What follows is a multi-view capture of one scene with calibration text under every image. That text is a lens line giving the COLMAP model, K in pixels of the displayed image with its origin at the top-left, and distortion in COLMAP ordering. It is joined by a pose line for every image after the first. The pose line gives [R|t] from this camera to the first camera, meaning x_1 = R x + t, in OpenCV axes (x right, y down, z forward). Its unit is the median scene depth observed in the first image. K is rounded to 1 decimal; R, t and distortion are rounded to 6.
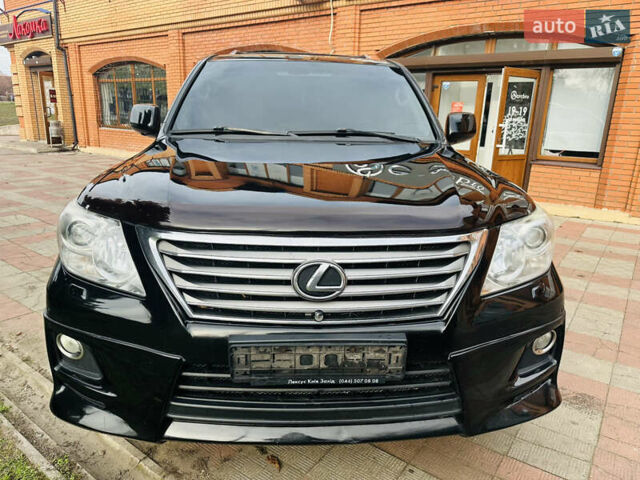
lens RADIAL K [[454.5, 0, 311.3], [0, 454.5, 242.1], [0, 0, 1]] dist [0.004384, -0.005178]
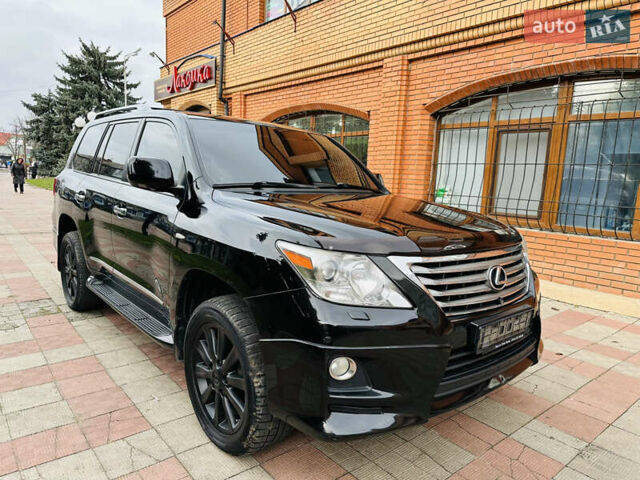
lens RADIAL K [[454.5, 0, 311.3], [0, 454.5, 242.1], [0, 0, 1]] dist [0.004384, -0.005178]
pose [[0.967858, 0.041205, -0.248098, -0.240770], [-0.073779, 0.989603, -0.123461, -0.116460], [0.240431, 0.137797, 0.960835, 0.381971]]
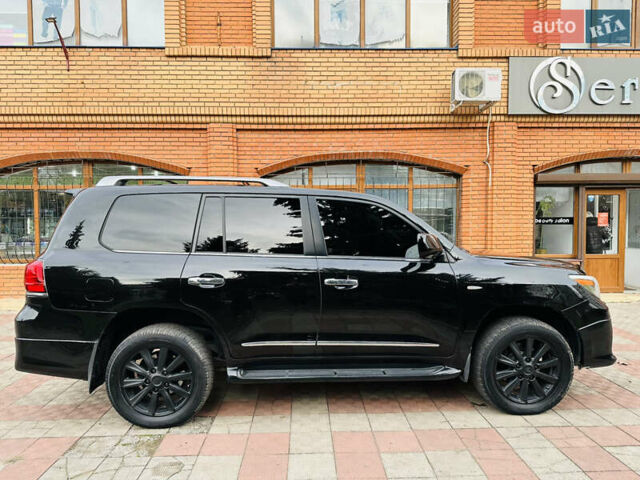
lens RADIAL K [[453.1, 0, 316.3], [0, 453.1, 241.6], [0, 0, 1]] dist [0.060996, -0.075637]
pose [[0.783640, -0.065012, 0.617804, -0.631899], [0.195615, 0.969740, -0.146077, -0.147862], [-0.589612, 0.235323, 0.772645, 0.390922]]
